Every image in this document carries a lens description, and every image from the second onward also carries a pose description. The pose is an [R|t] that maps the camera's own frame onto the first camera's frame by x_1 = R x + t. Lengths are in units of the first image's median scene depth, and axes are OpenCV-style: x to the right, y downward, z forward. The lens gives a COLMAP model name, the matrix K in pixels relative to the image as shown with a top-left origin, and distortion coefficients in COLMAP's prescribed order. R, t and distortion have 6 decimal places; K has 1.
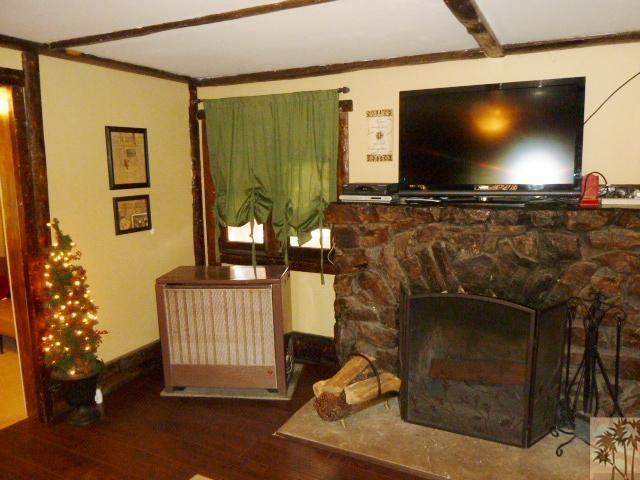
lens RADIAL K [[481.2, 0, 319.4], [0, 481.2, 239.4], [0, 0, 1]] dist [-0.036065, 0.021874]
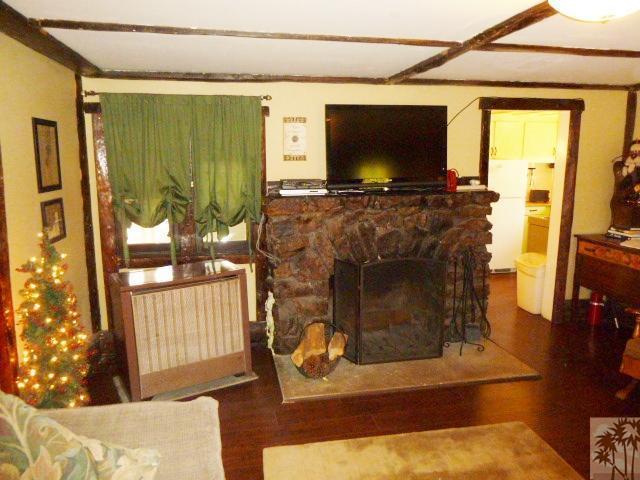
lens RADIAL K [[481.2, 0, 321.9], [0, 481.2, 239.9], [0, 0, 1]] dist [-0.036065, 0.021874]
pose [[0.792063, -0.094205, 0.603127, -0.569307], [0.090456, 0.995226, 0.036656, -0.006960], [-0.603701, 0.025523, 0.796802, 0.028645]]
